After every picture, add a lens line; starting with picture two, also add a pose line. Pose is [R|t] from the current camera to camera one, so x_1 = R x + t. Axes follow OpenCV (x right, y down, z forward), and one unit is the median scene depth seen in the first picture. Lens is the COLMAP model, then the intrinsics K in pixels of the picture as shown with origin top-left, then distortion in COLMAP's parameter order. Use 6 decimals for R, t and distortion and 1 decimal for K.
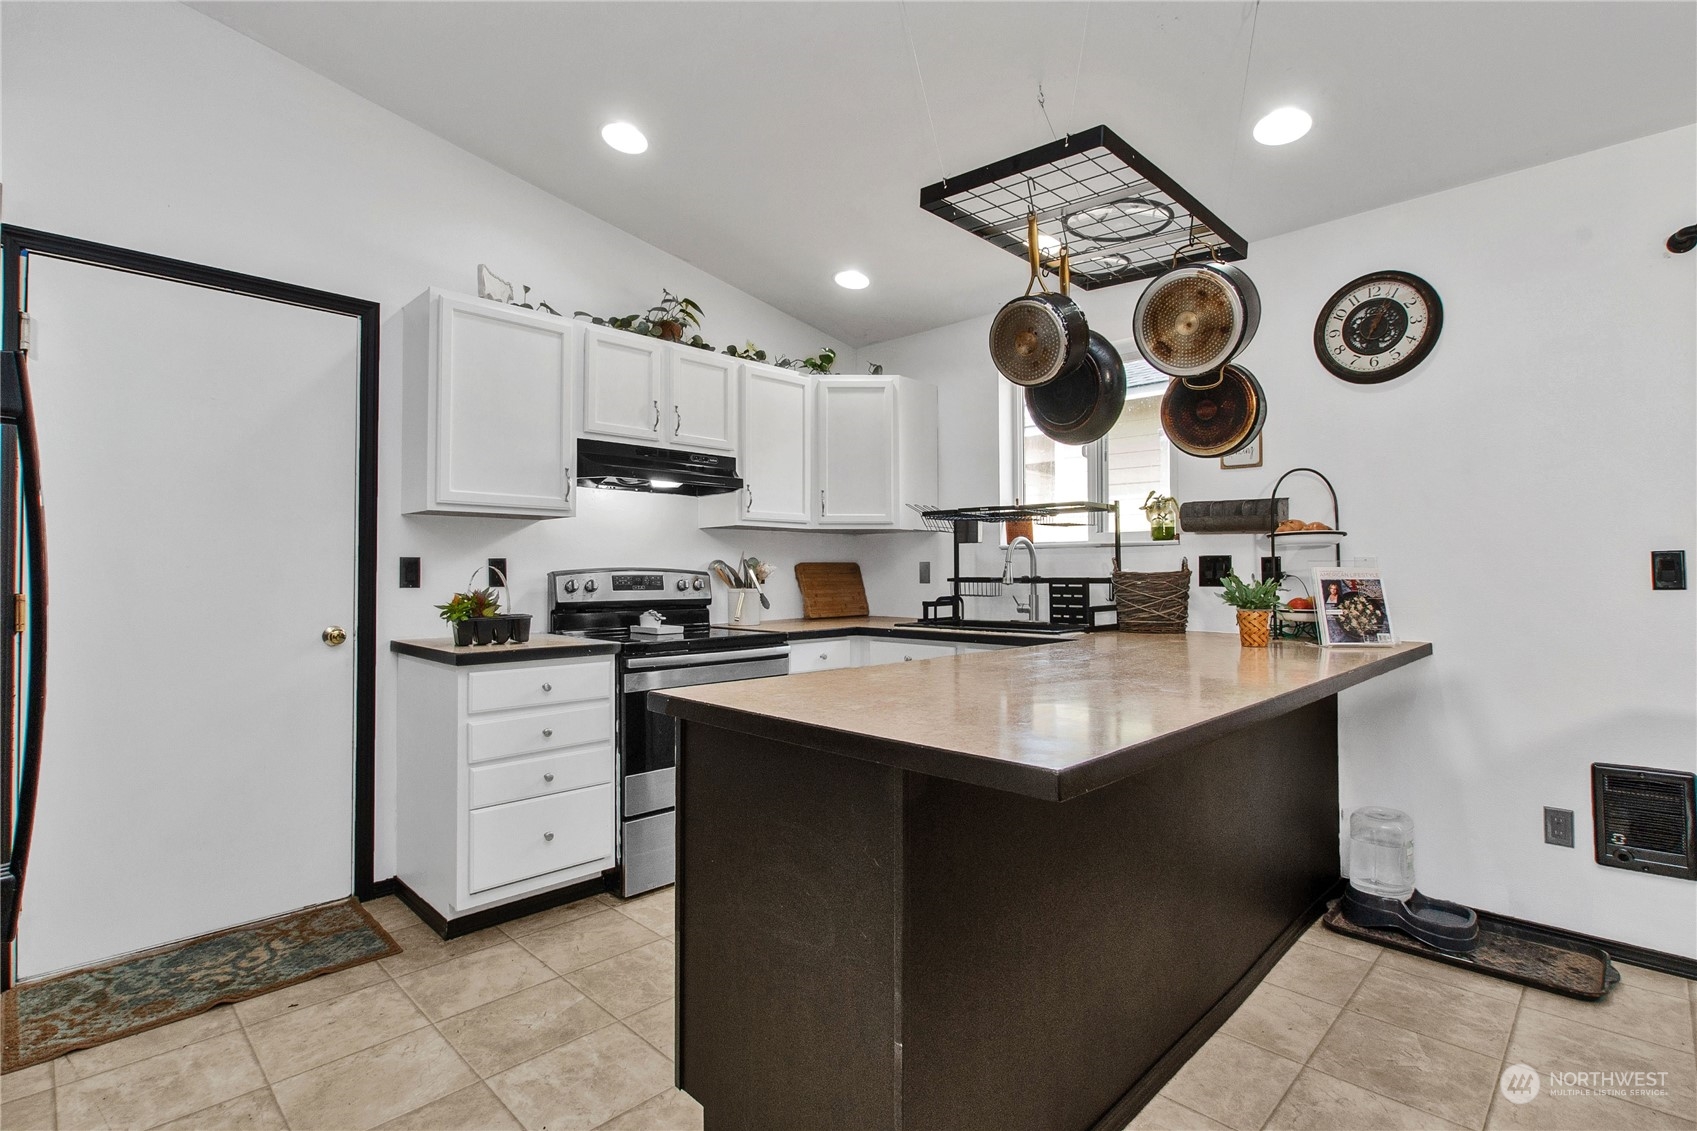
lens RADIAL K [[804.3, 0, 854.7], [0, 804.3, 559.3], [0, 0, 1]] dist [-0.029349, 0.010693]
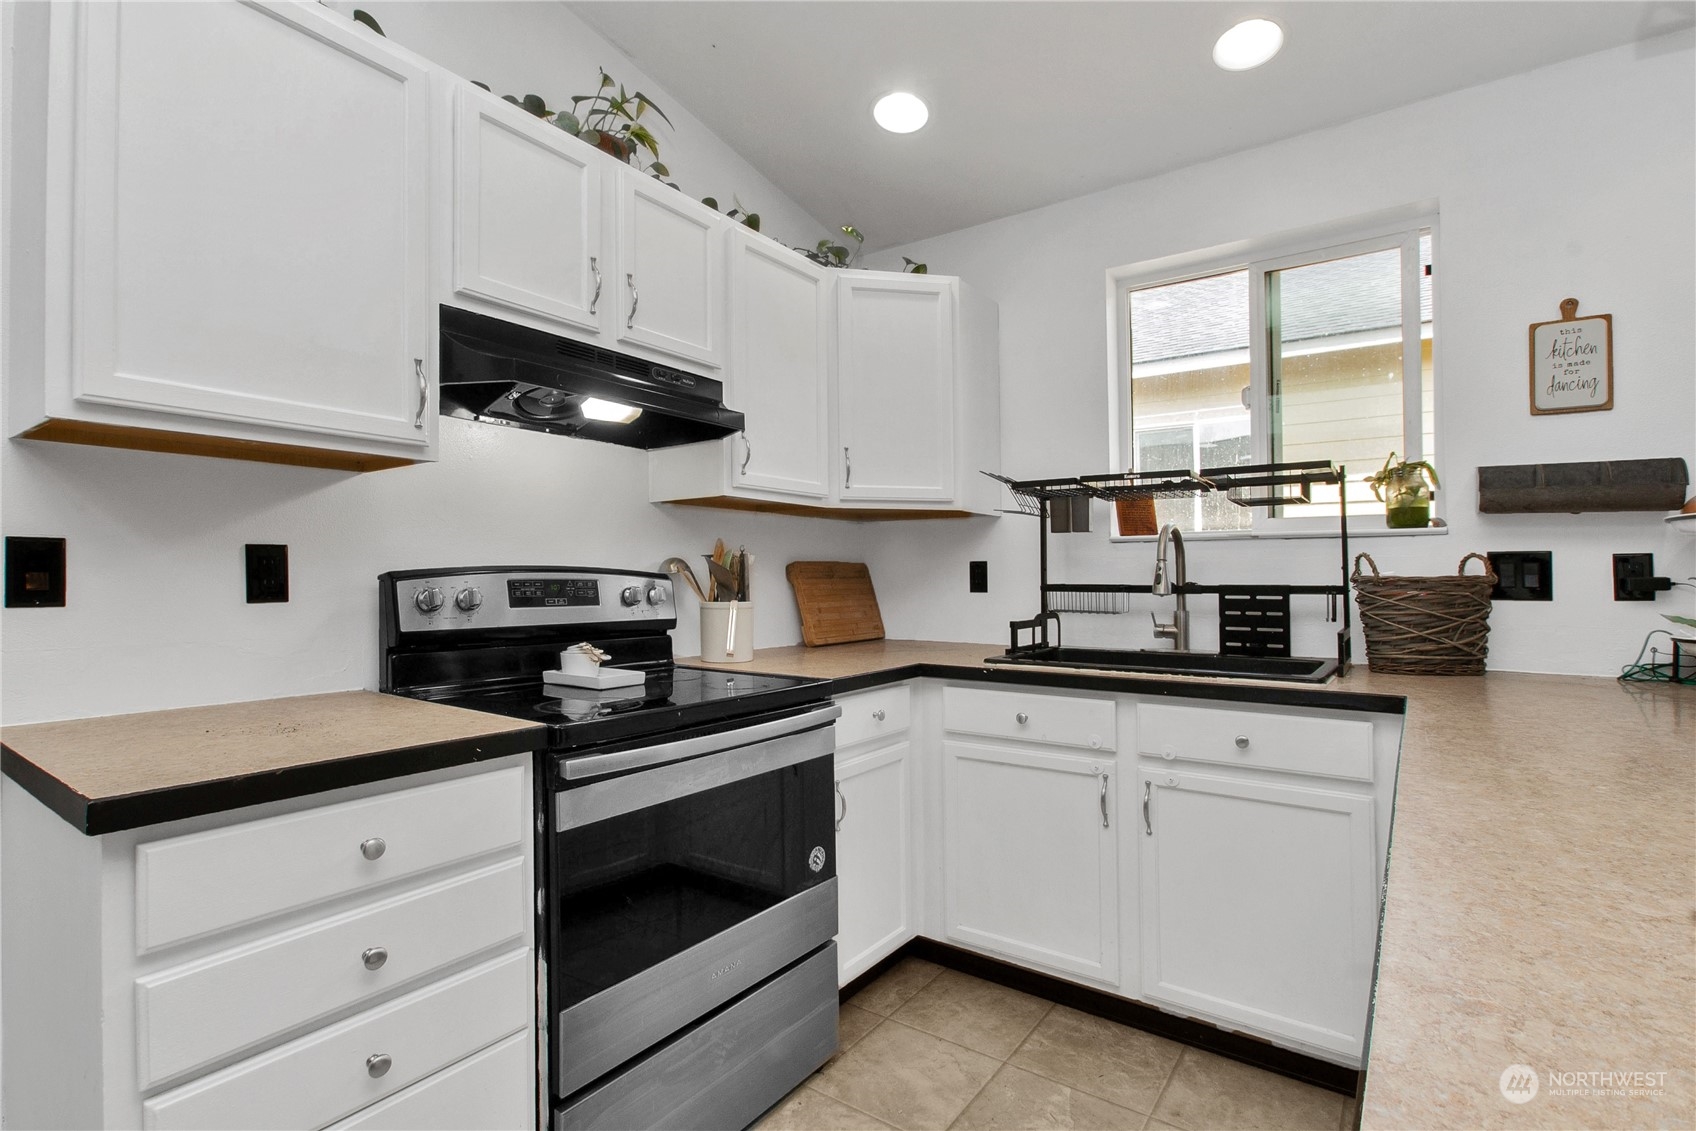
lens RADIAL K [[779.3, 0, 836.2], [0, 779.3, 579.9], [0, 0, 1]] dist [-0.036367, 0.020812]
pose [[0.987012, 0.003888, 0.160599, -0.165884], [-0.007056, 0.999791, 0.019162, 0.009130], [-0.160491, -0.020046, 0.986834, 0.444614]]
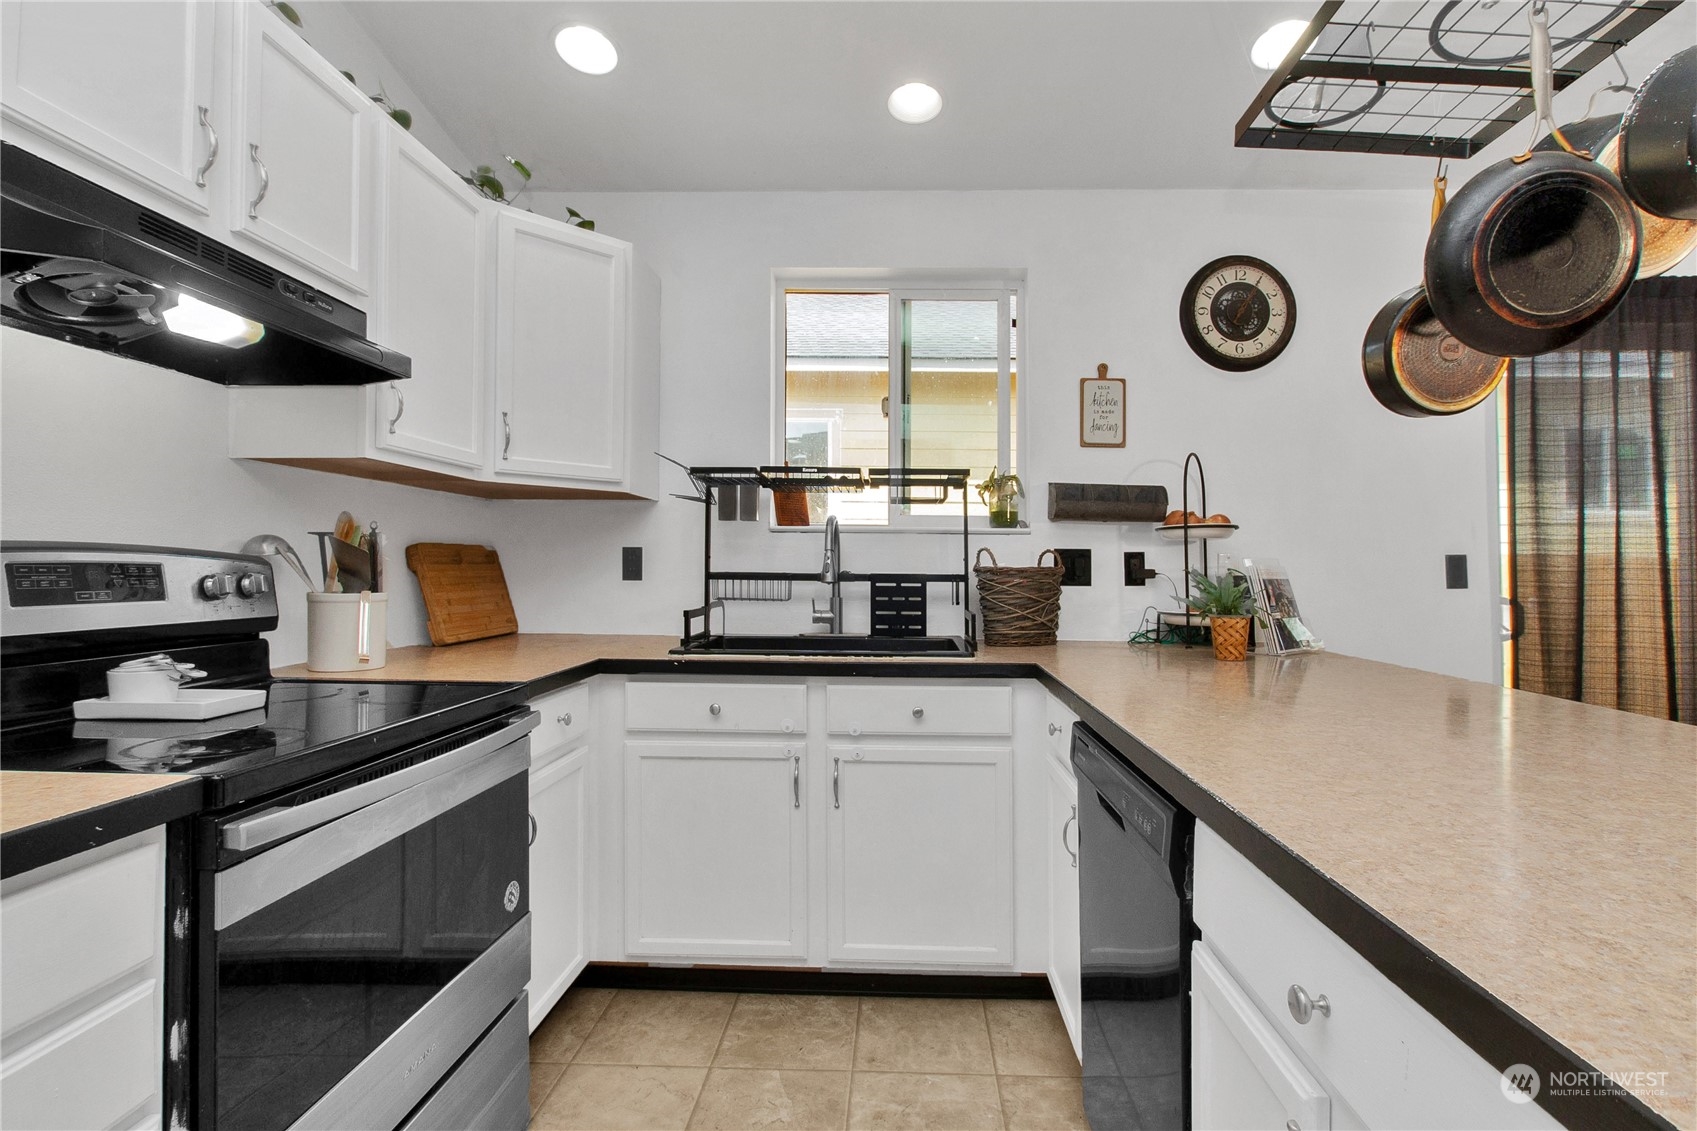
lens RADIAL K [[804.3, 0, 854.7], [0, 804.3, 559.3], [0, 0, 1]] dist [-0.029349, 0.010693]
pose [[0.731323, 0.016903, 0.681822, -0.263400], [-0.024001, 0.999711, 0.000959, 0.009983], [-0.681609, -0.017066, 0.731517, 0.496468]]
